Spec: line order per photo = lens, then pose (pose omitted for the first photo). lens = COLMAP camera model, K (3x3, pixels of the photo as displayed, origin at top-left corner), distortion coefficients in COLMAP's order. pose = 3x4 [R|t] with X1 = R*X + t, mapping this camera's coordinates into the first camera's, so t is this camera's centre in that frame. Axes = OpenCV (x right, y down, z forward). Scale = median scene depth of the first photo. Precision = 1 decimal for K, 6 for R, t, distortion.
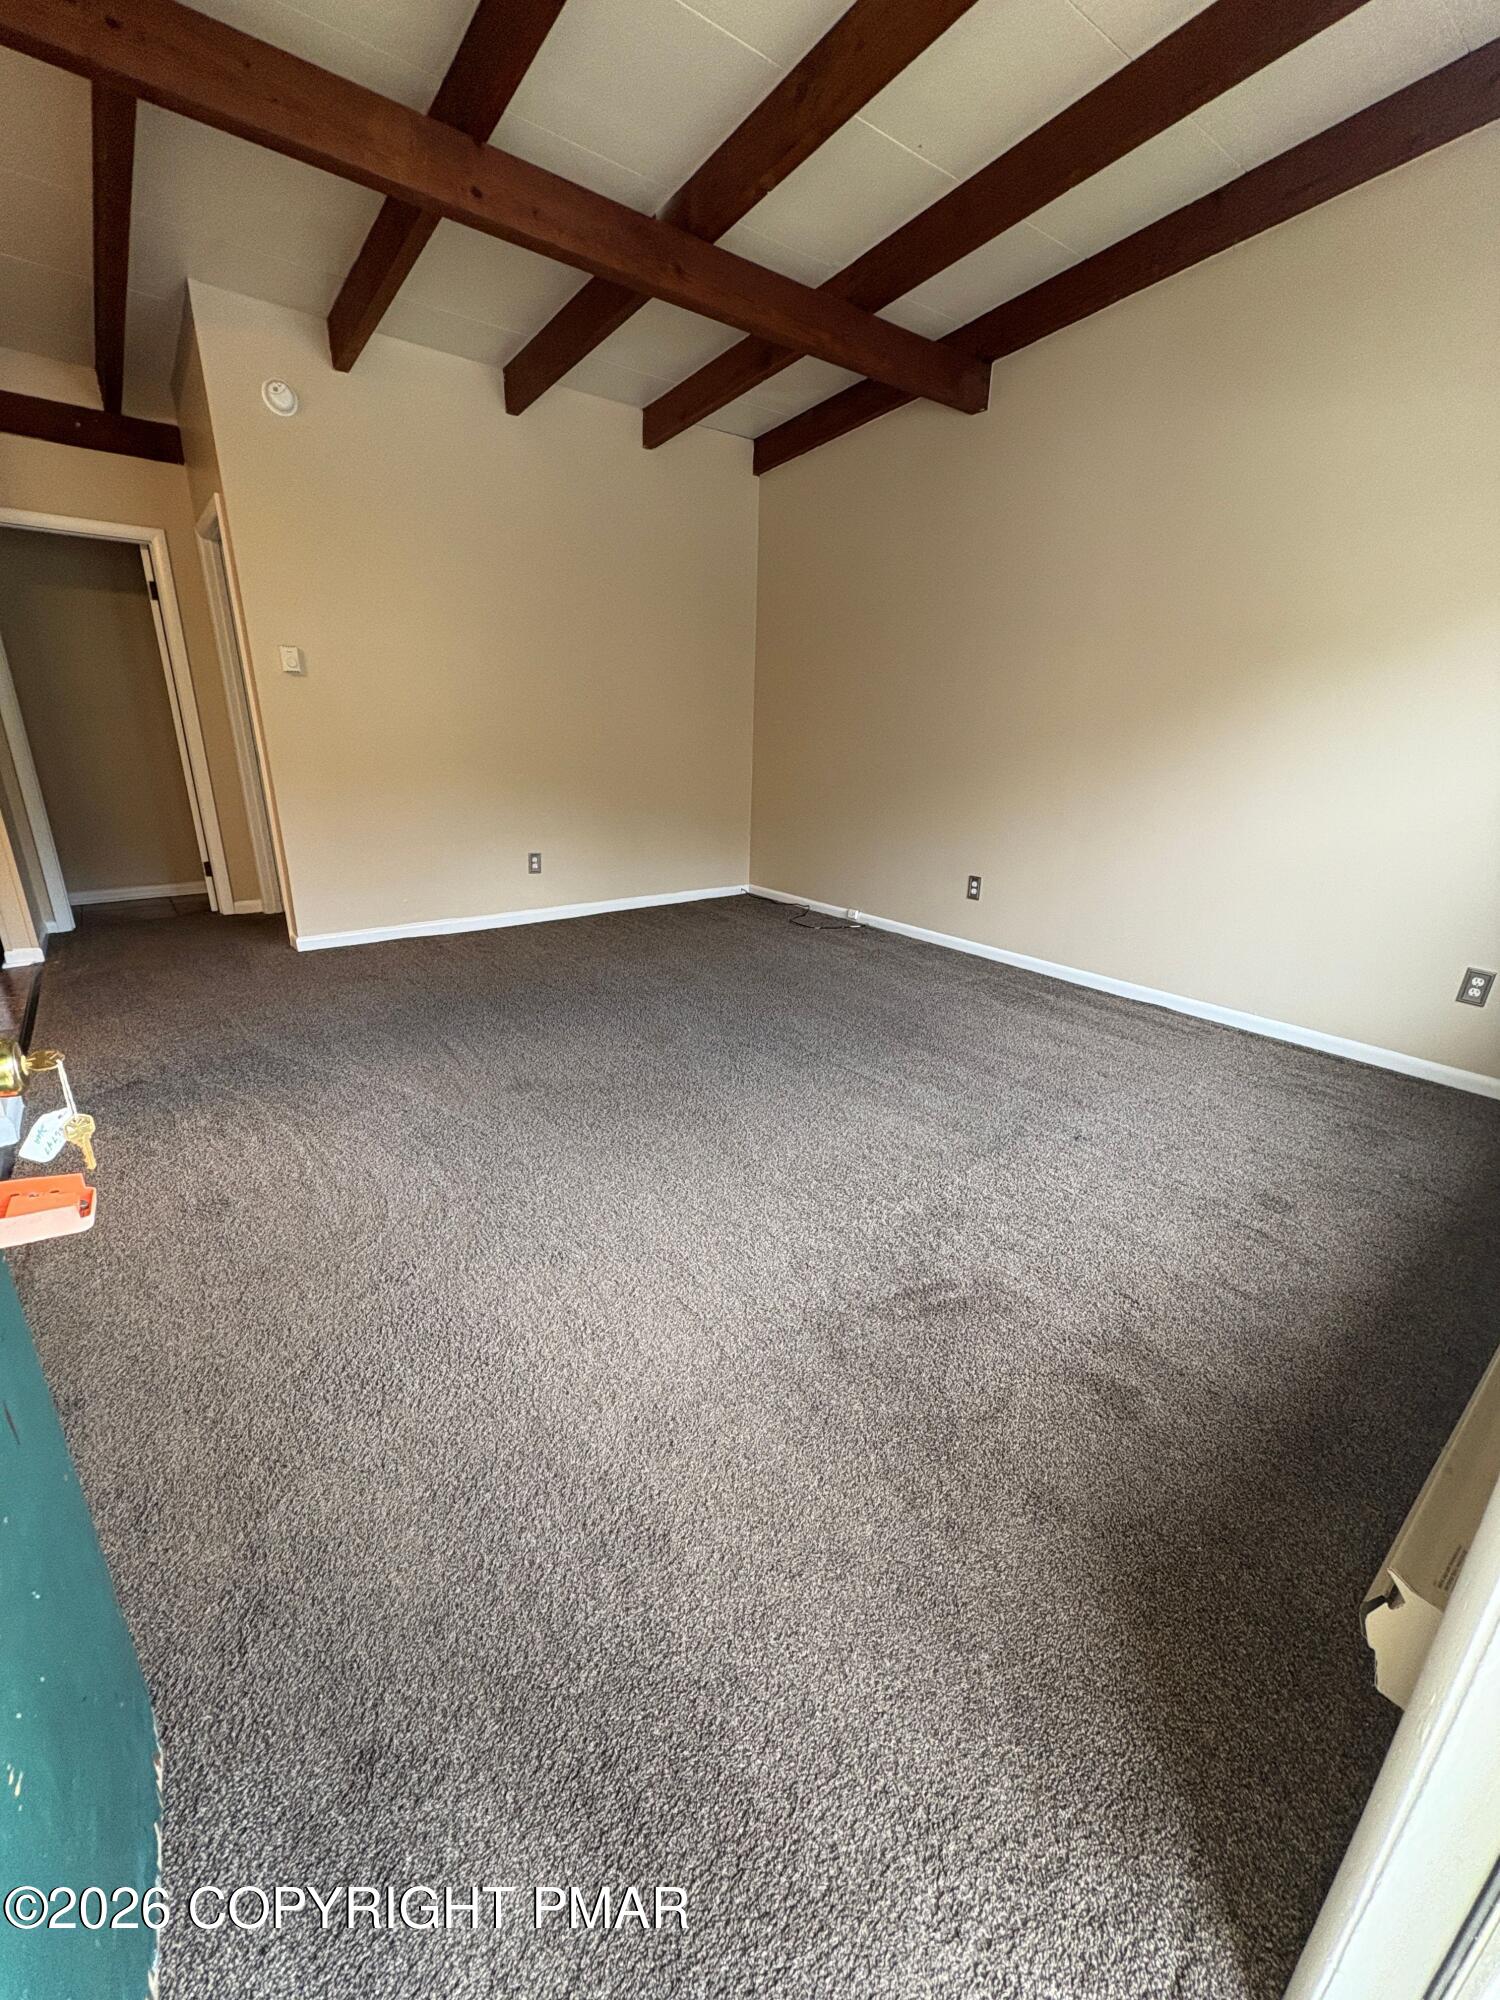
lens RADIAL K [[797.6, 0, 749.4], [0, 797.6, 996.5], [0, 0, 1]] dist [0.001183, 0.000036]
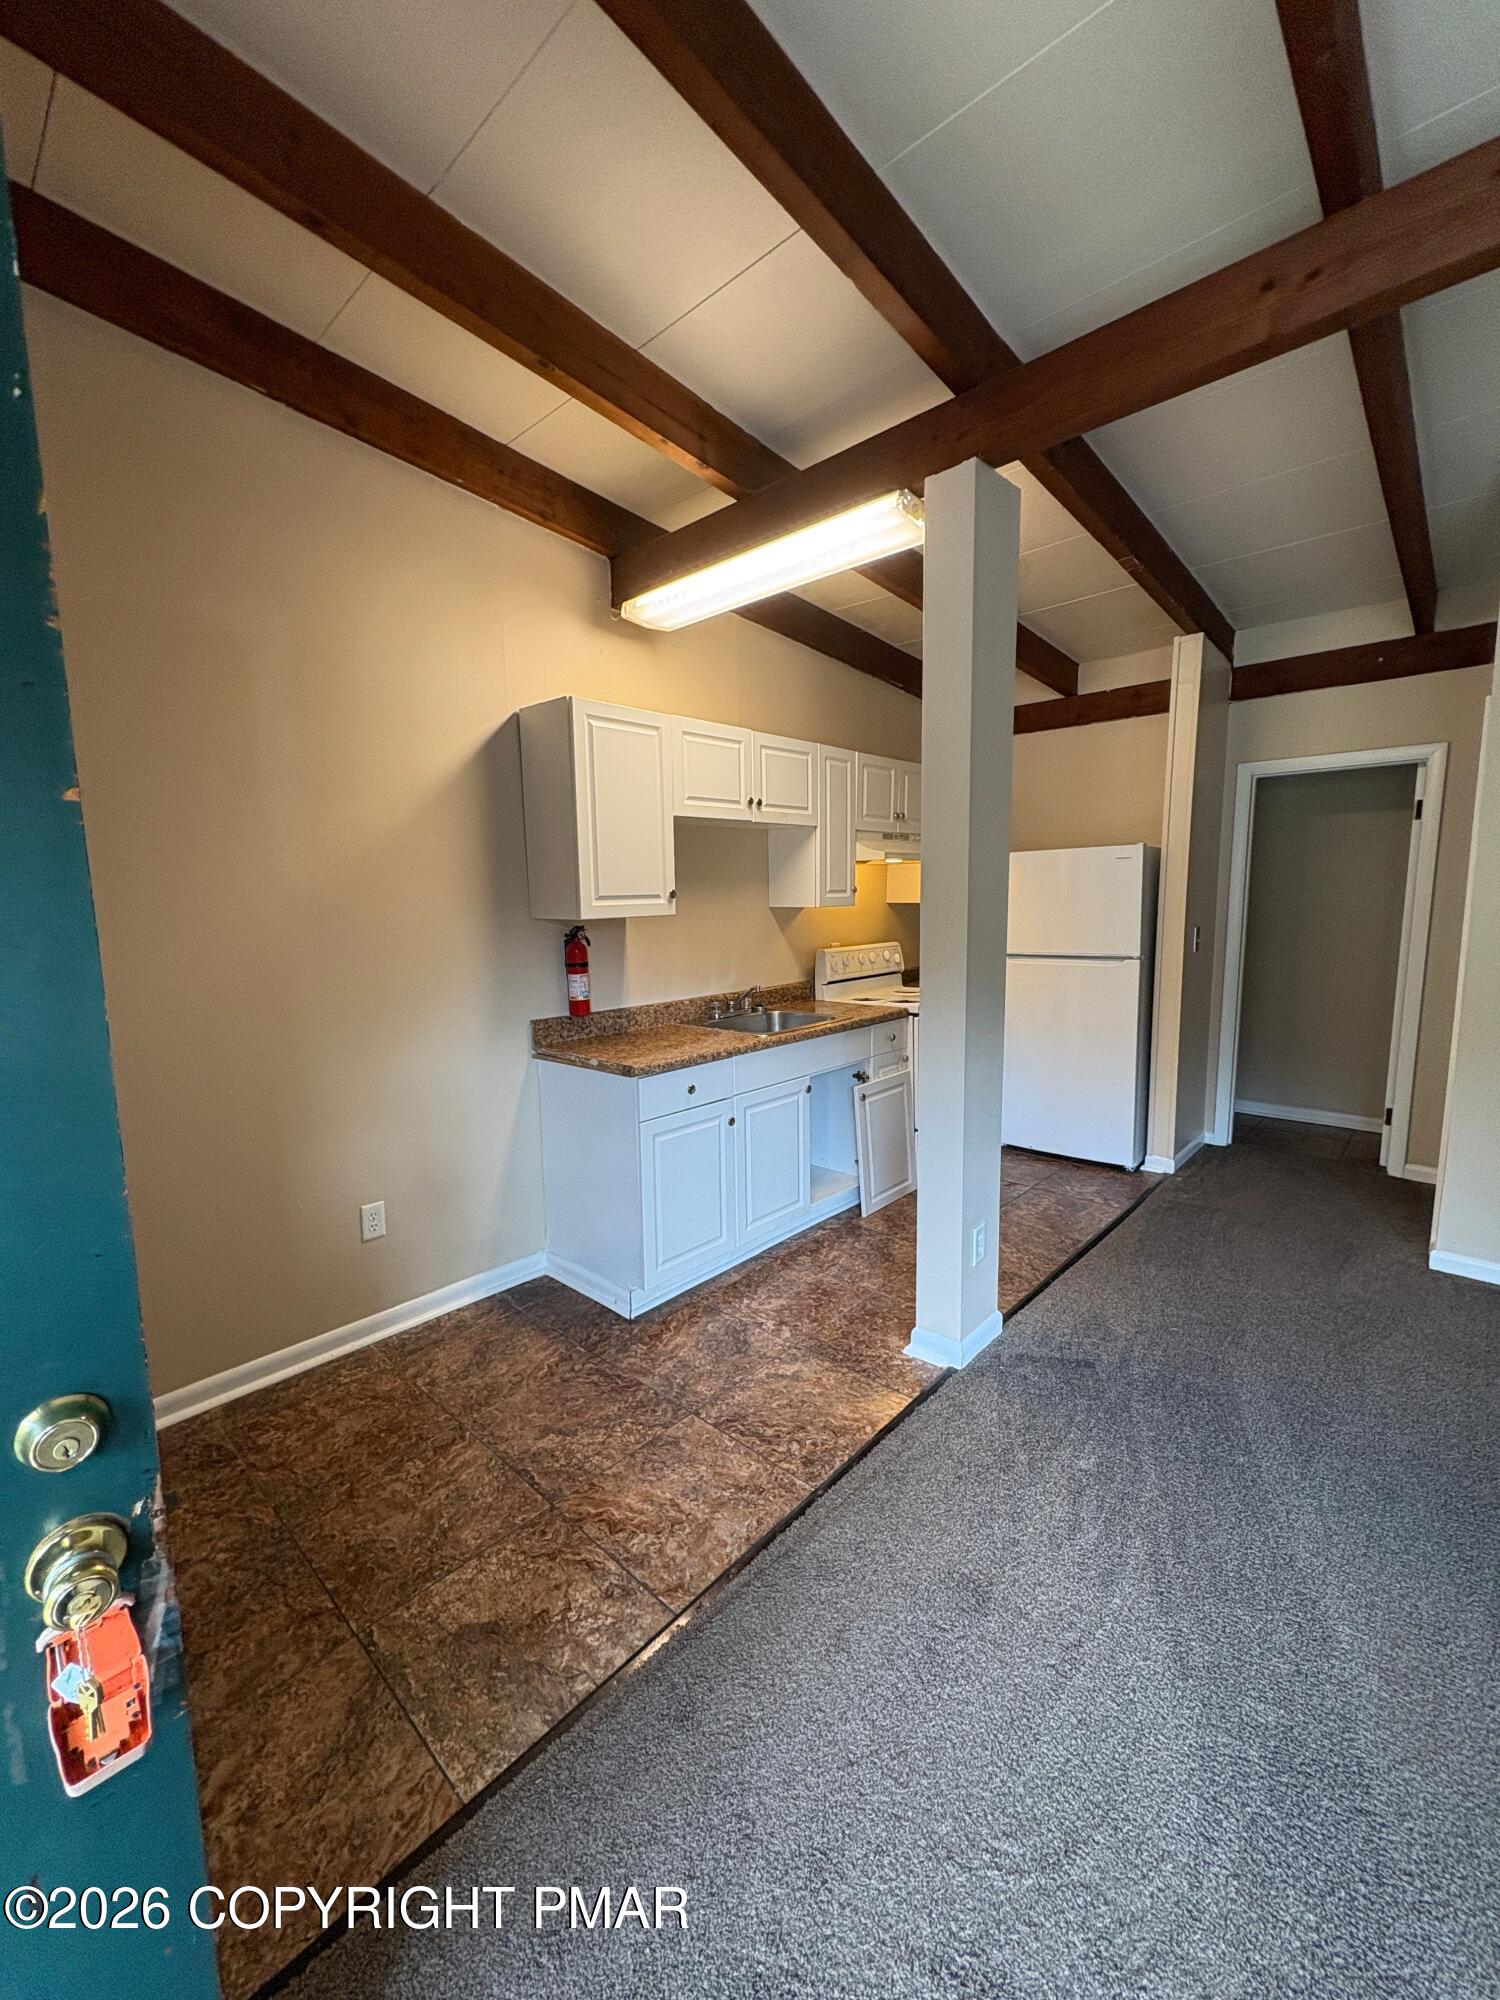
lens RADIAL K [[797.6, 0, 752.1], [0, 797.6, 1007.5], [0, 0, 1]] dist [0.001183, 0.000036]
pose [[0.174212, 0.107555, -0.978817, 0.013063], [-0.298902, 0.952893, 0.051507, -0.134552], [0.938247, 0.283598, 0.198153, 0.210525]]
